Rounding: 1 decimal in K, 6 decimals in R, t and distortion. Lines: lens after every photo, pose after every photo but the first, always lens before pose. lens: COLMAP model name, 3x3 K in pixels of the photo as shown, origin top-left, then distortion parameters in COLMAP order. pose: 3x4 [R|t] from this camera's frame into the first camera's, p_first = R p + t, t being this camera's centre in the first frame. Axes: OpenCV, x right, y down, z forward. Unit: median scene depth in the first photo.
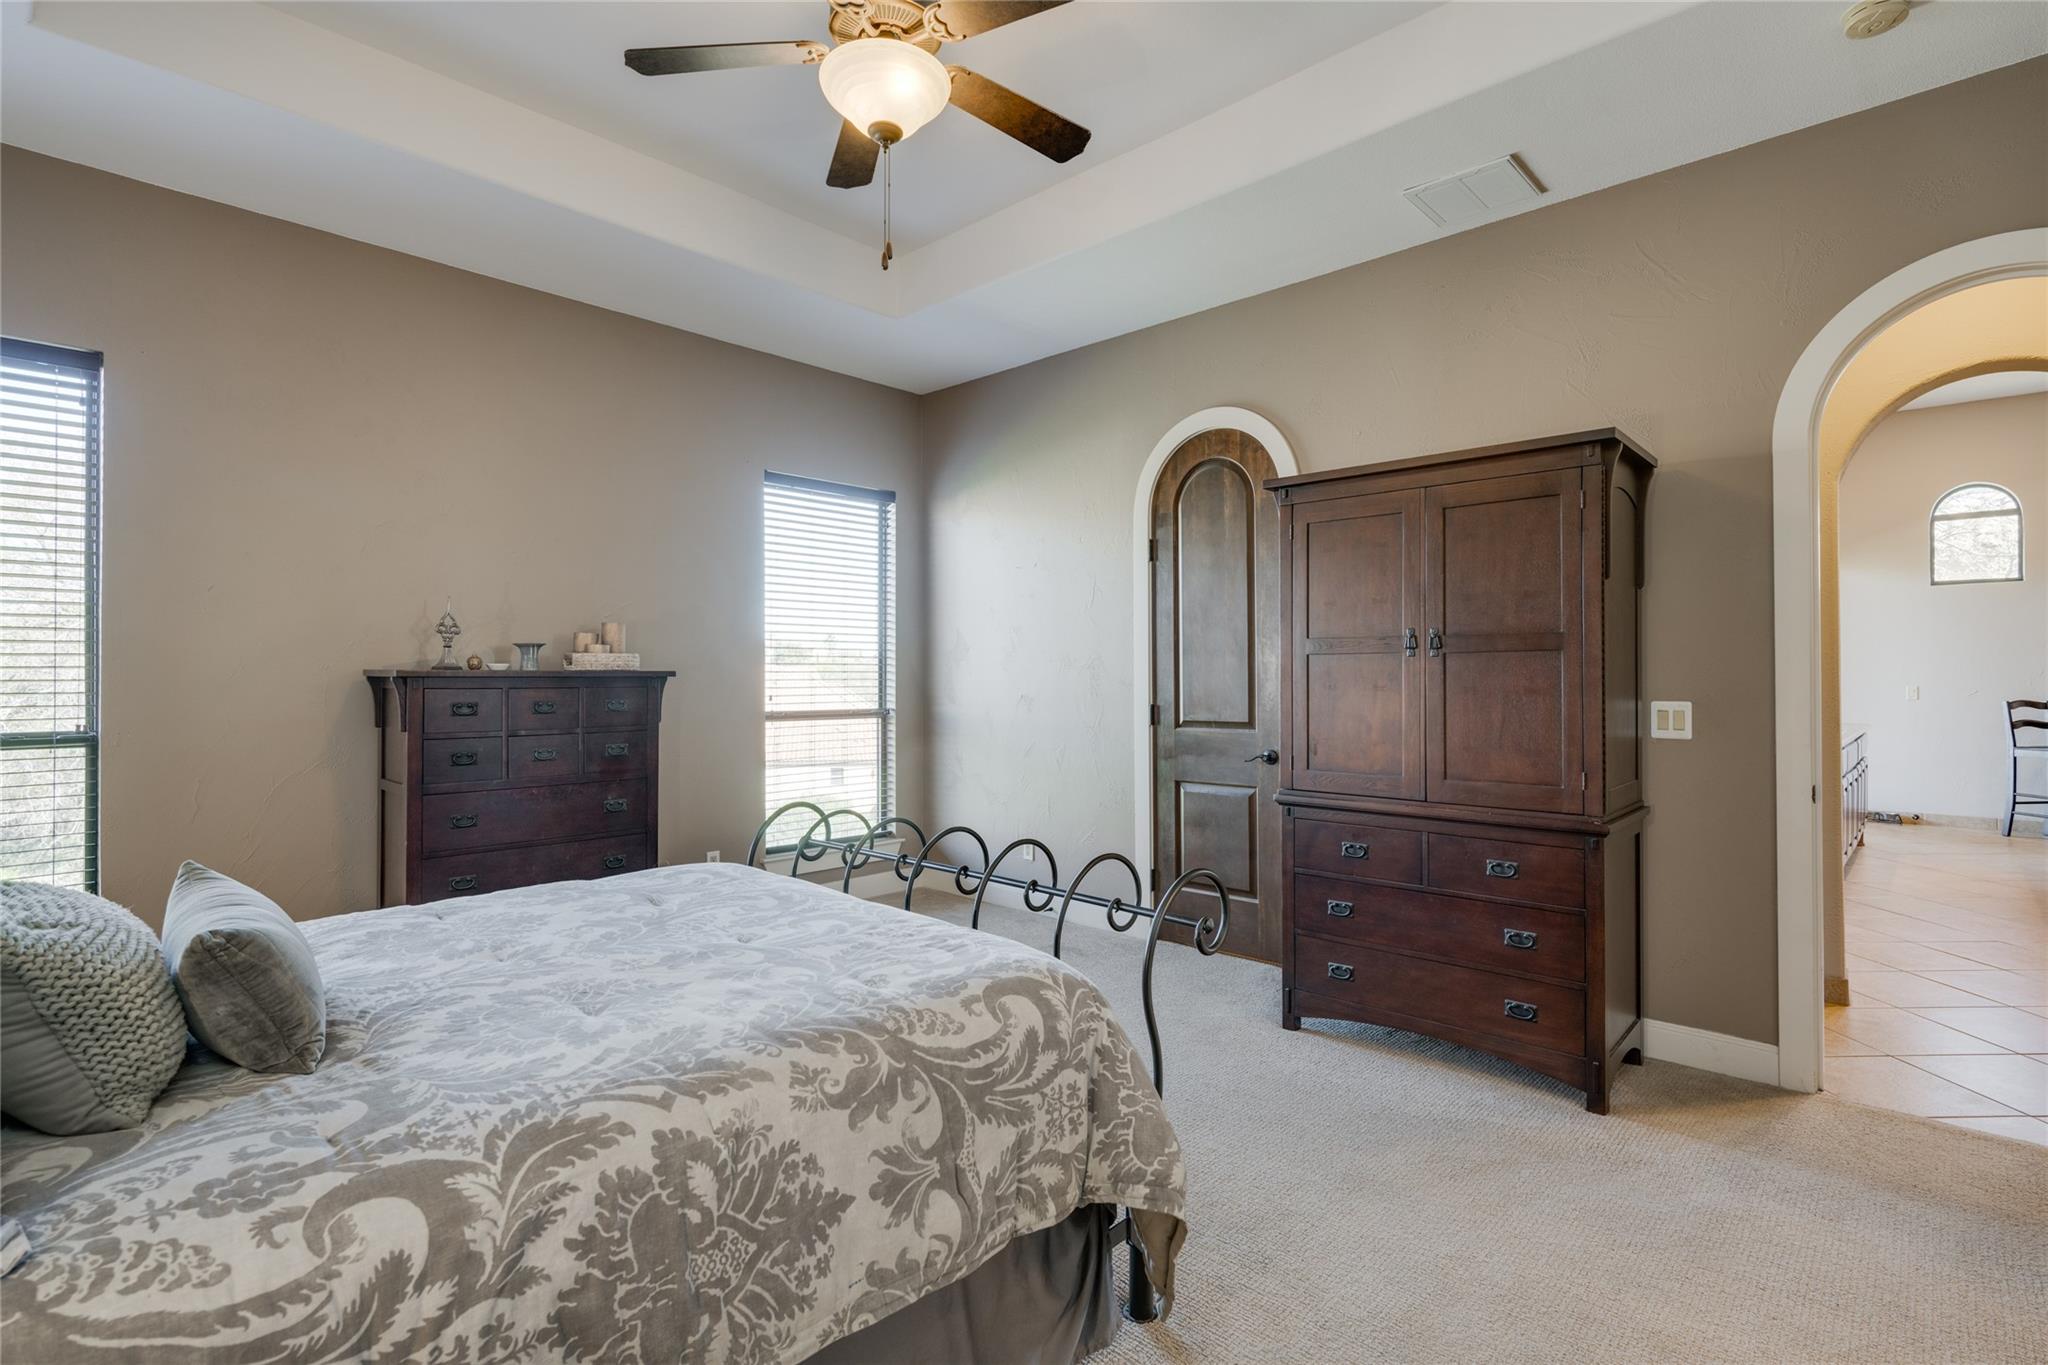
lens RADIAL K [[992.2, 0, 1024.0], [0, 992.2, 682.5], [0, 0, 1]] dist [-0.000137, 0.000118]
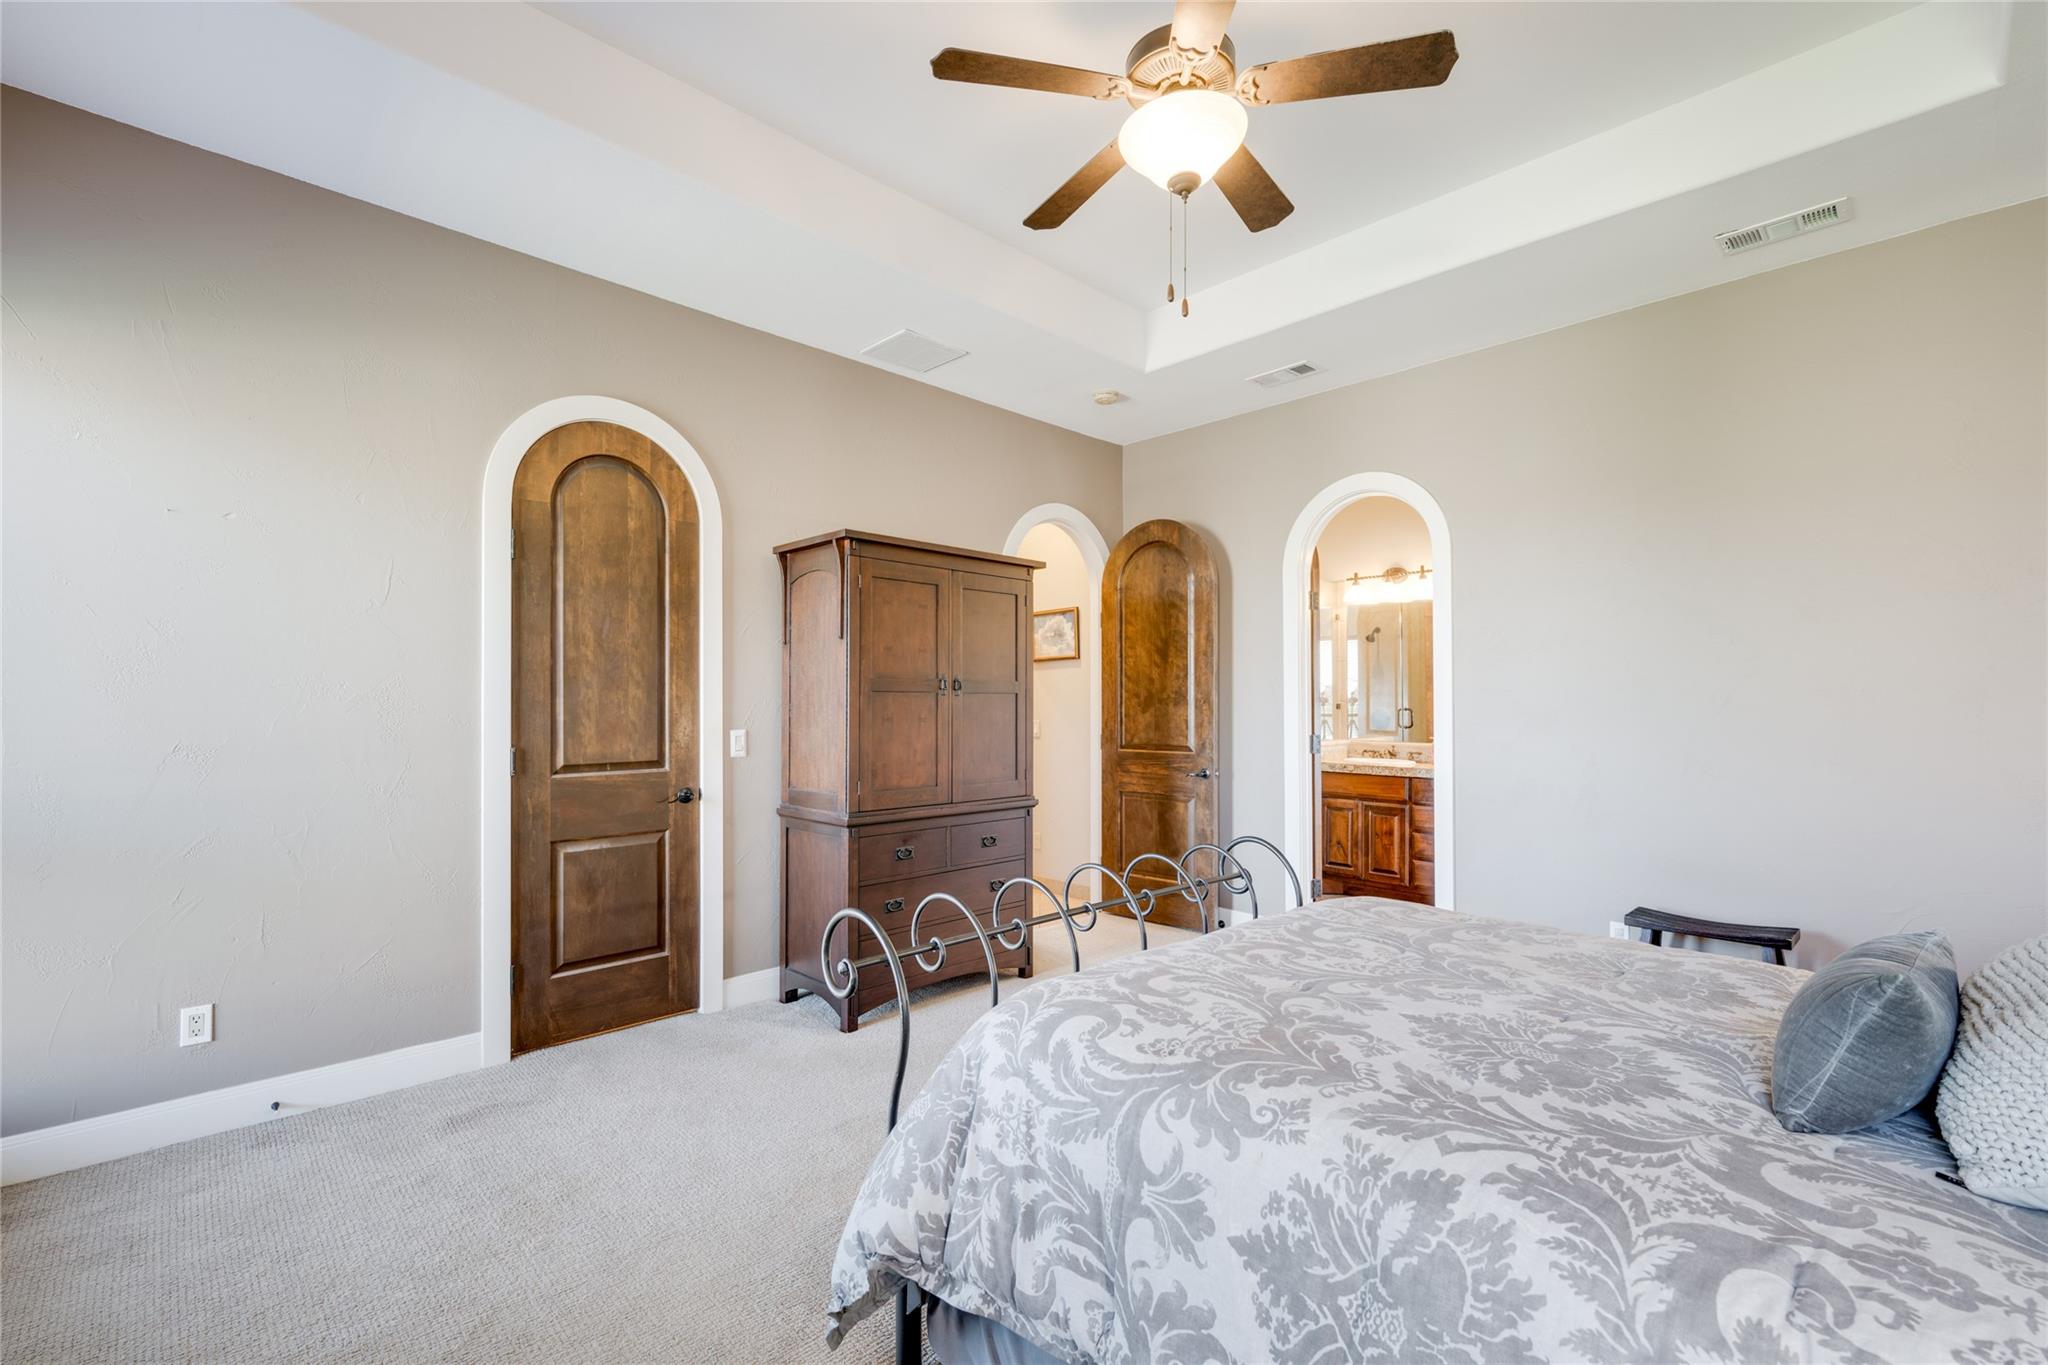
lens RADIAL K [[883.8, 0, 1028.4], [0, 883.8, 690.3], [0, 0, 1]] dist [0.001105, 0.000314]
pose [[0.017615, 0.015314, 0.999728, -0.632664], [0.001615, 0.999881, -0.015345, -0.012393], [-0.999844, 0.001885, 0.017589, 0.701492]]
